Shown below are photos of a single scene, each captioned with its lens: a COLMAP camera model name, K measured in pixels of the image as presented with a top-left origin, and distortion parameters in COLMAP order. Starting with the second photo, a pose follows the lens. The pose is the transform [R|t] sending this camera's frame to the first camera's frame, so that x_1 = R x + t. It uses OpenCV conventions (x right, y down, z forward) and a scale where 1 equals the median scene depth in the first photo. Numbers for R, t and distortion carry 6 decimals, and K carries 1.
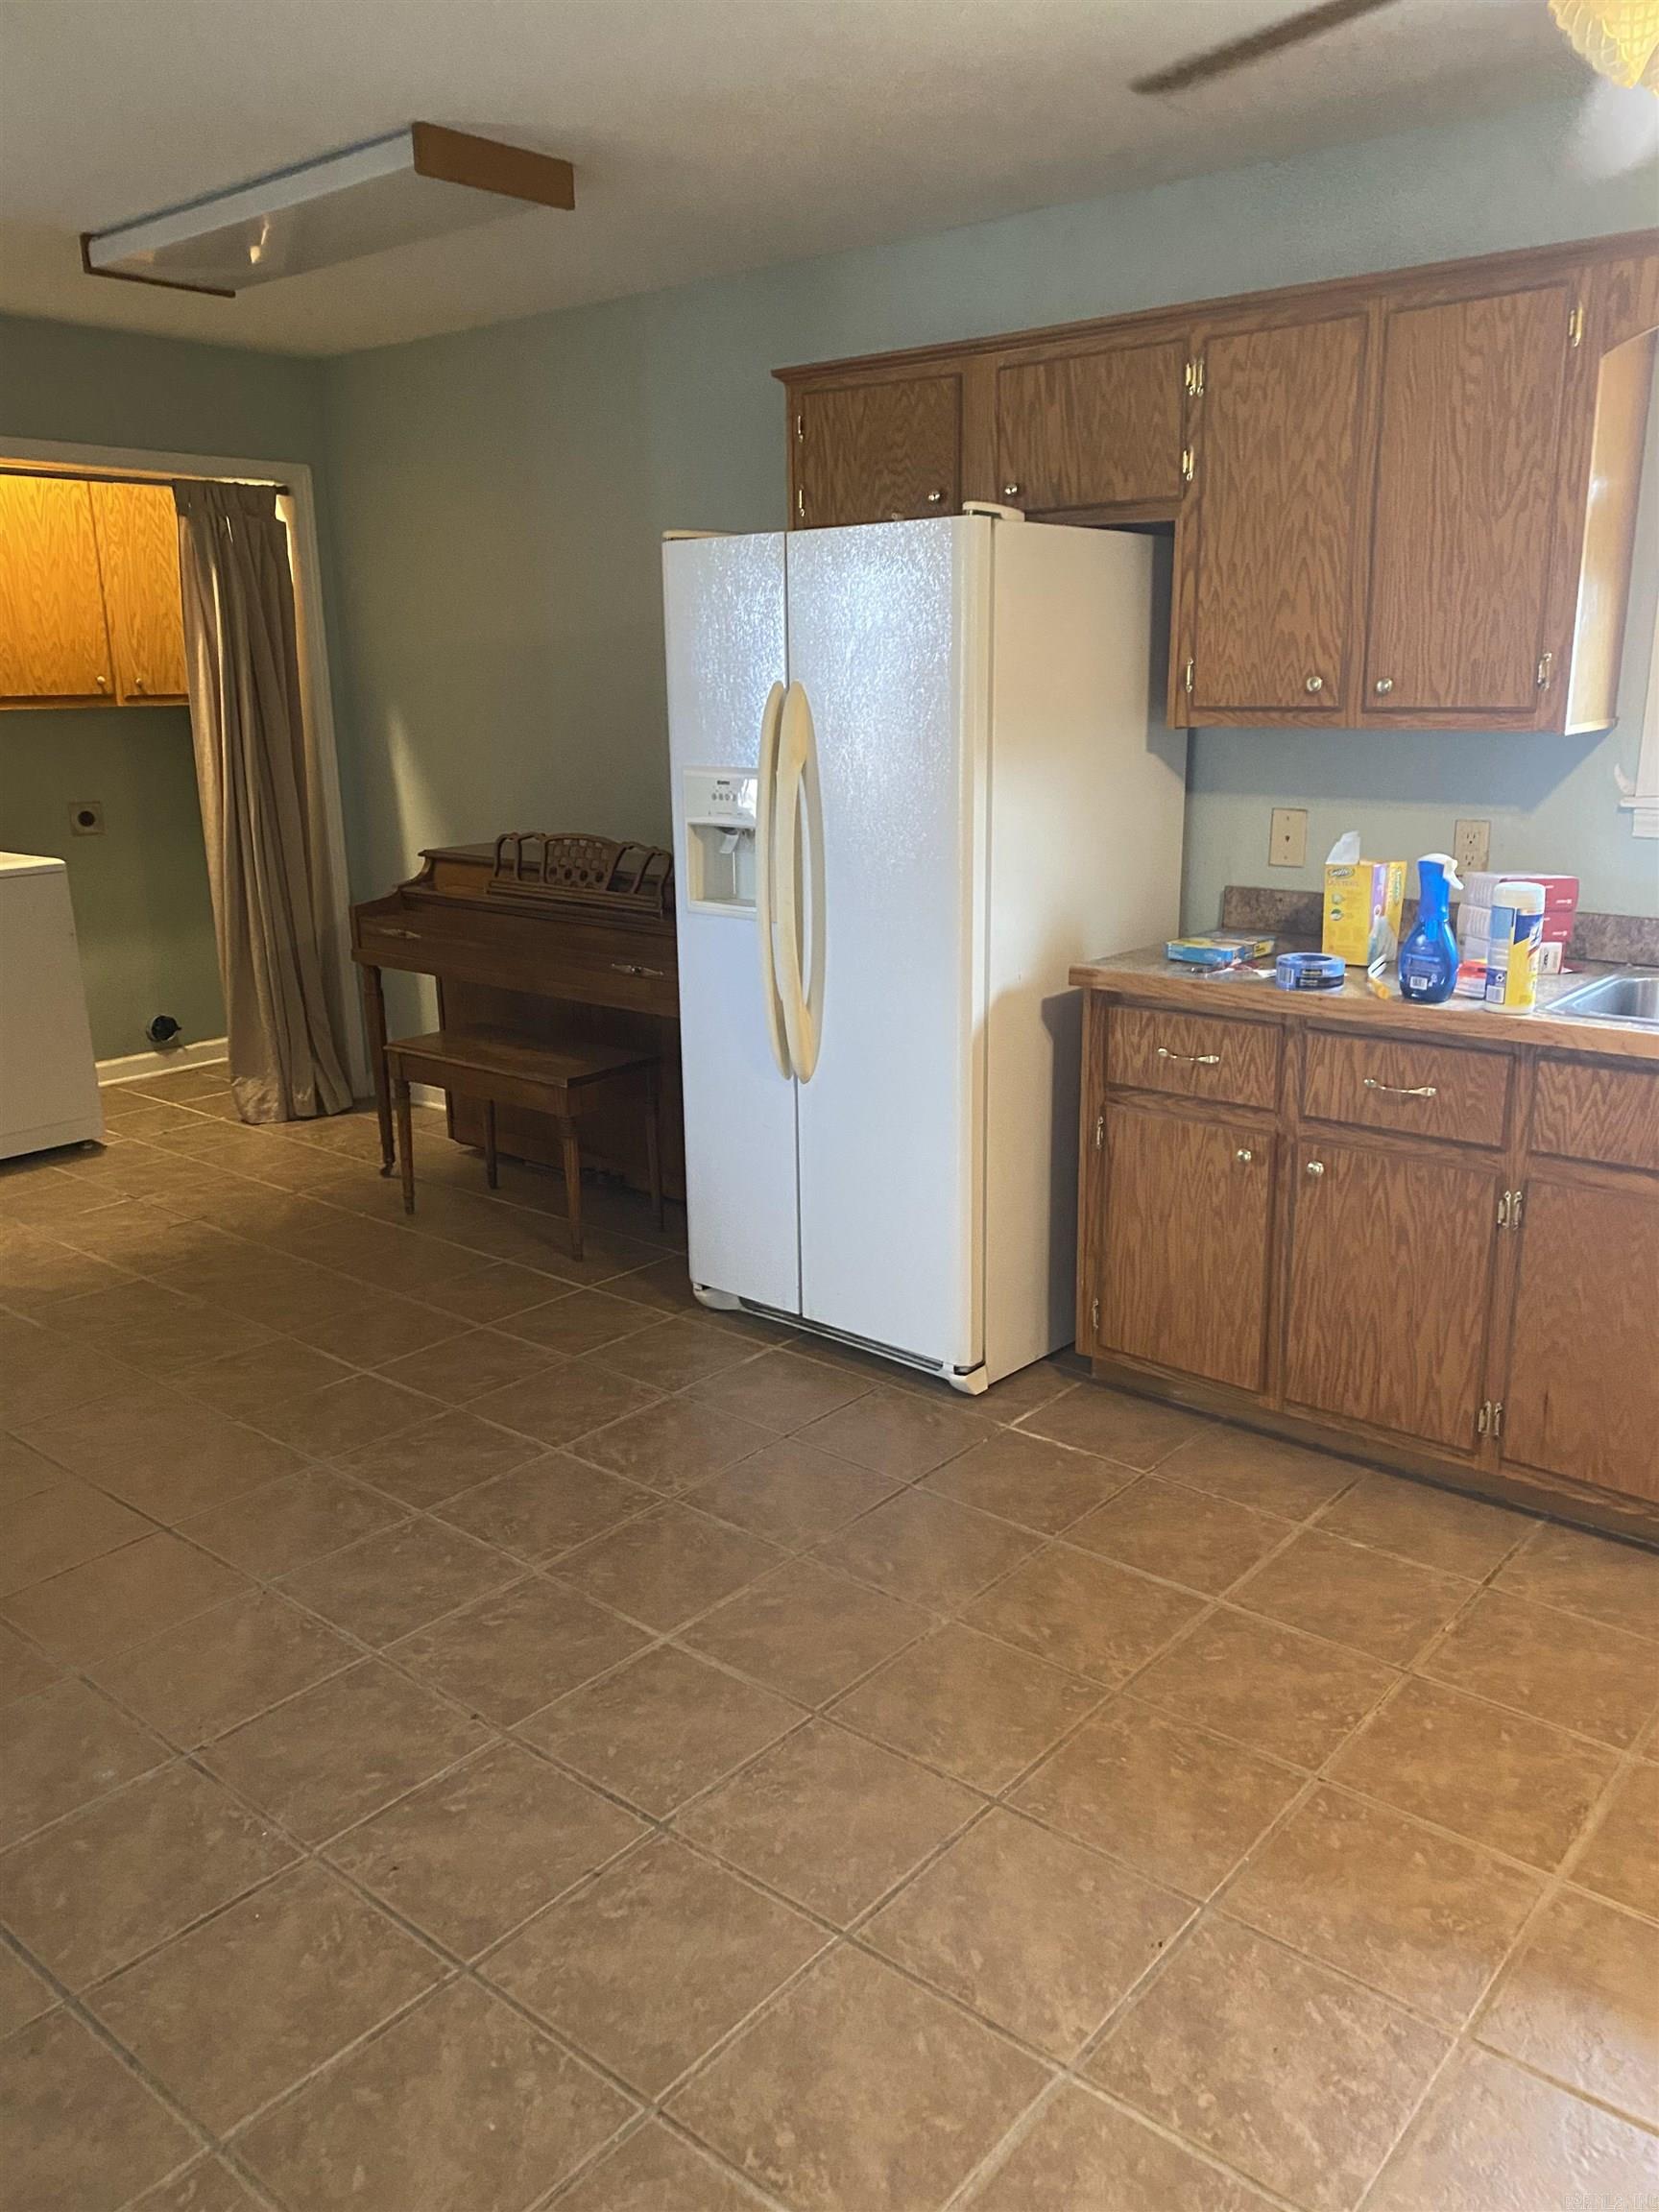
lens RADIAL K [[1702.8, 0, 840.8], [0, 1702.8, 1102.8], [0, 0, 1]] dist [0.046987, -0.035838]
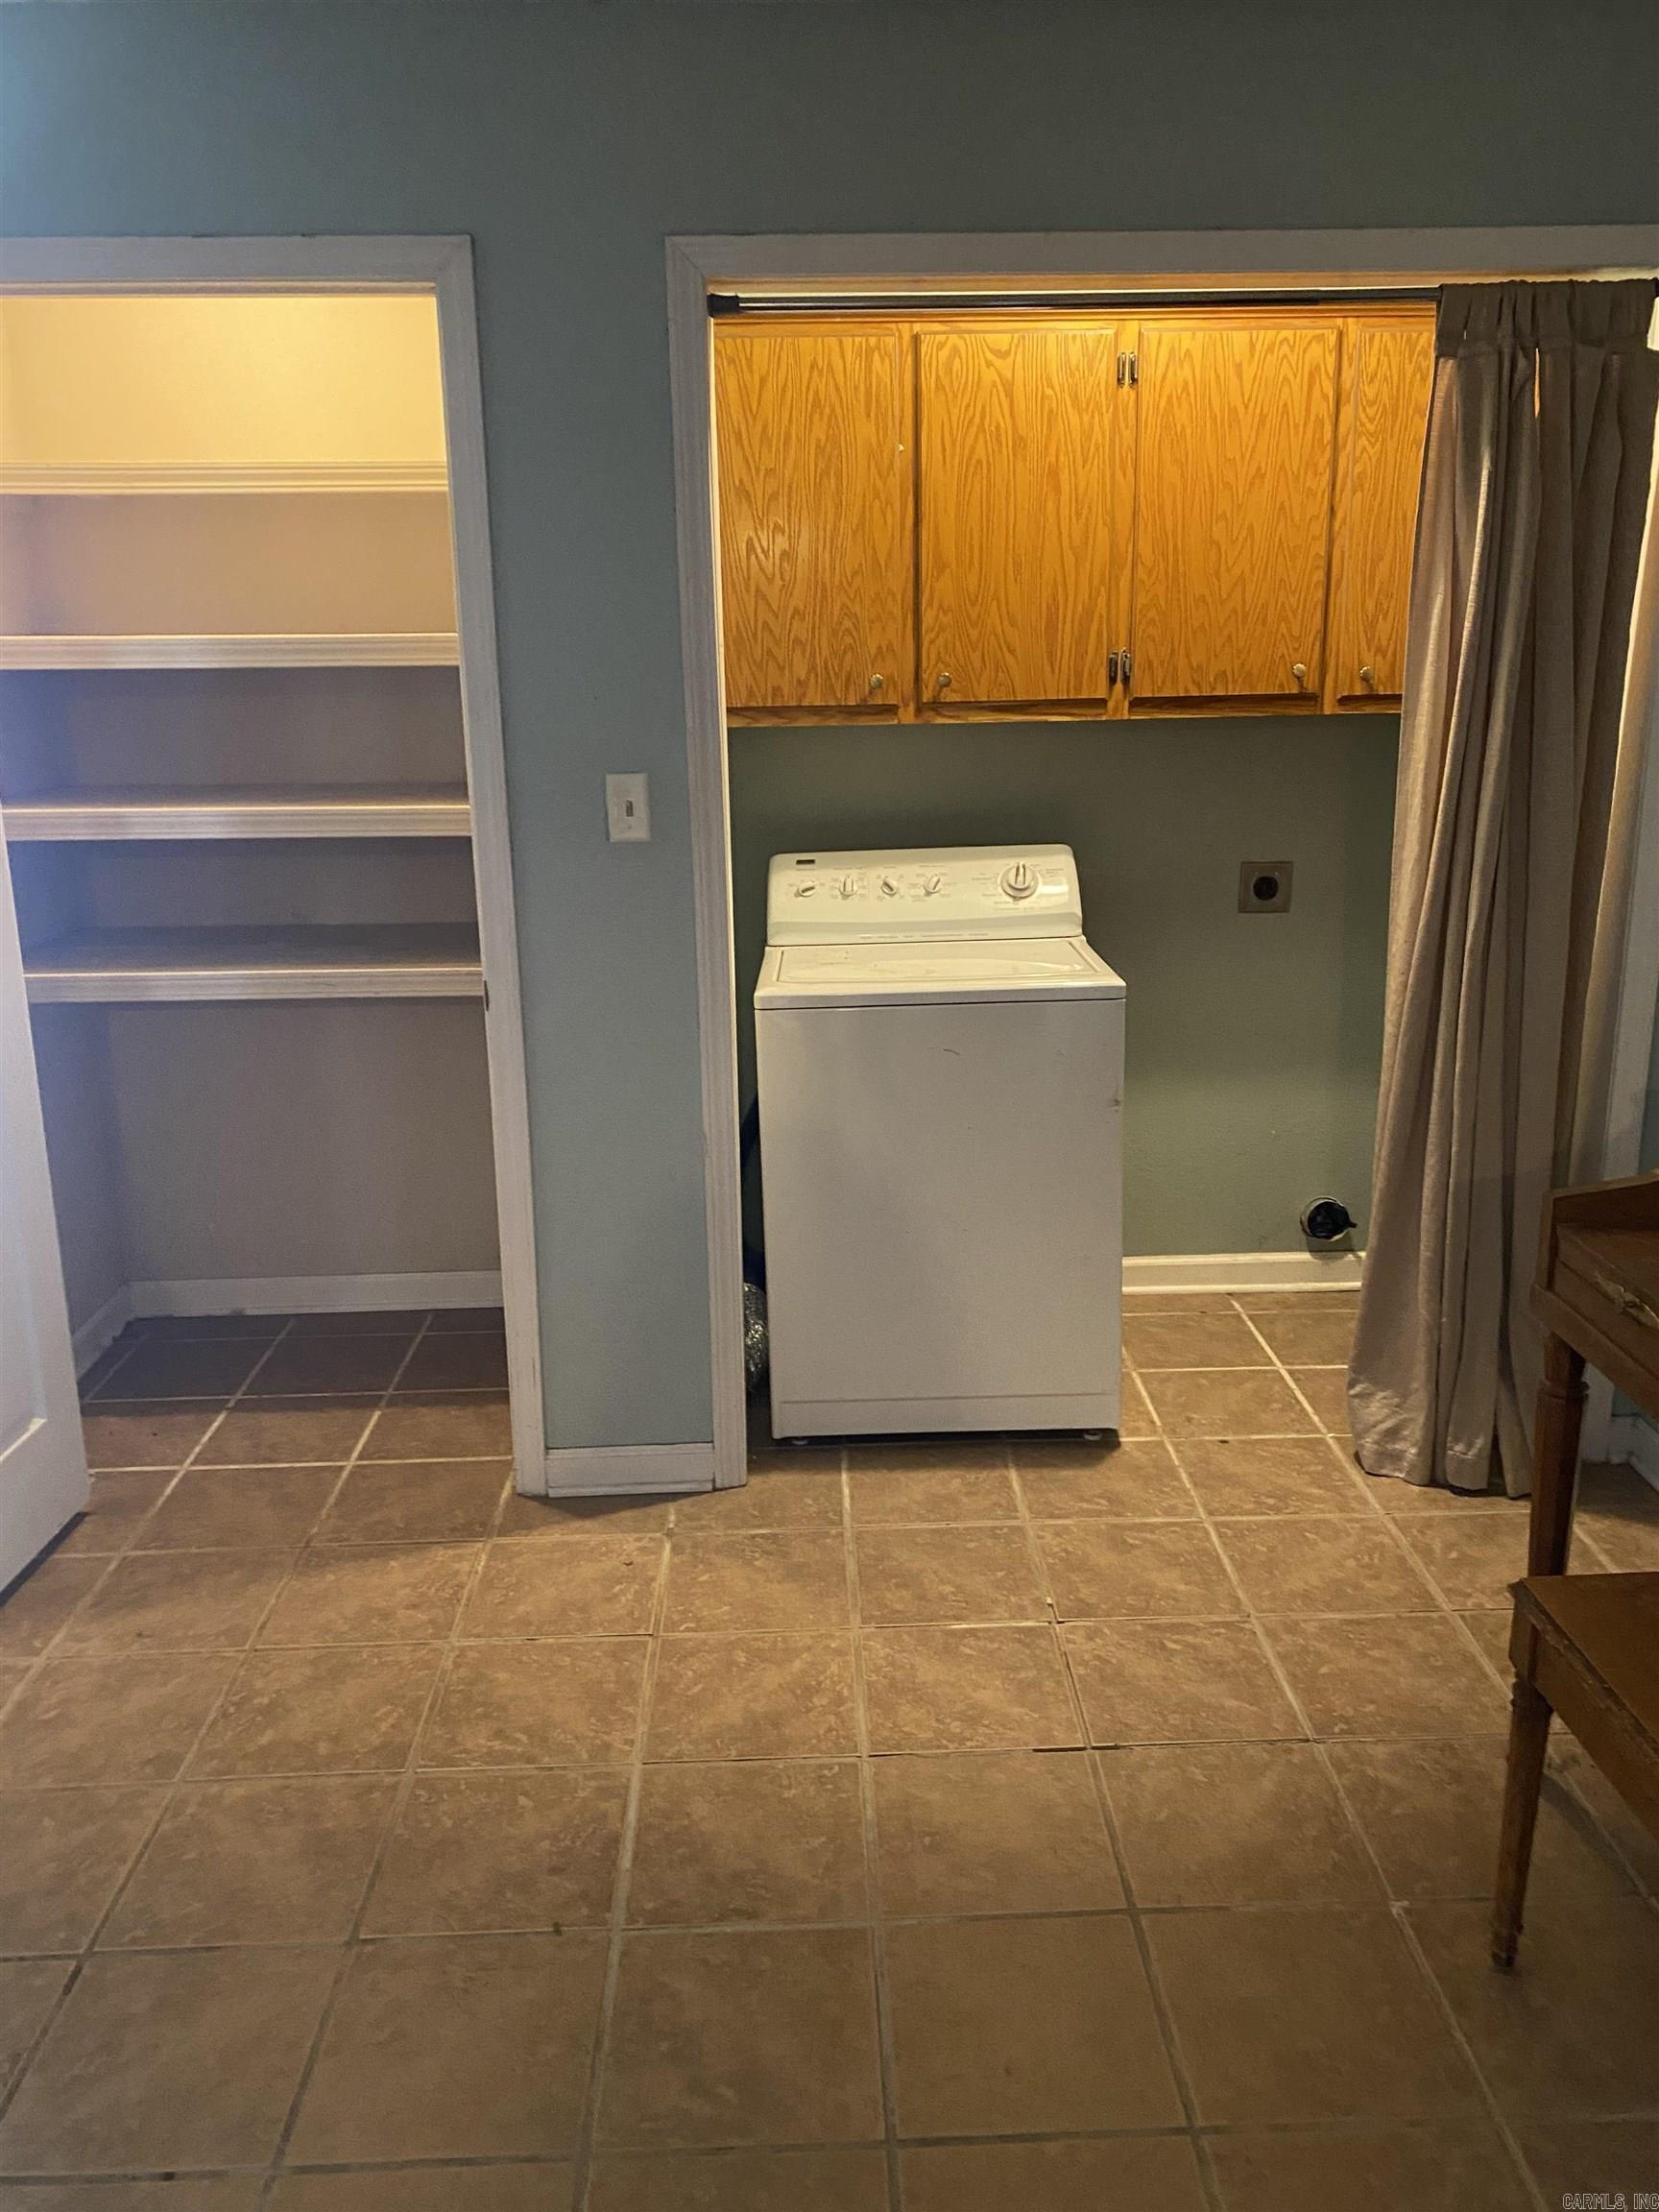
lens RADIAL K [[1702.8, 0, 838.3], [0, 1702.8, 1091.6], [0, 0, 1]] dist [0.046987, -0.035838]
pose [[0.676411, 0.185797, -0.712705, -0.092686], [-0.181652, 0.979851, 0.083039, -0.130924], [0.713772, 0.073296, 0.696532, 0.514208]]
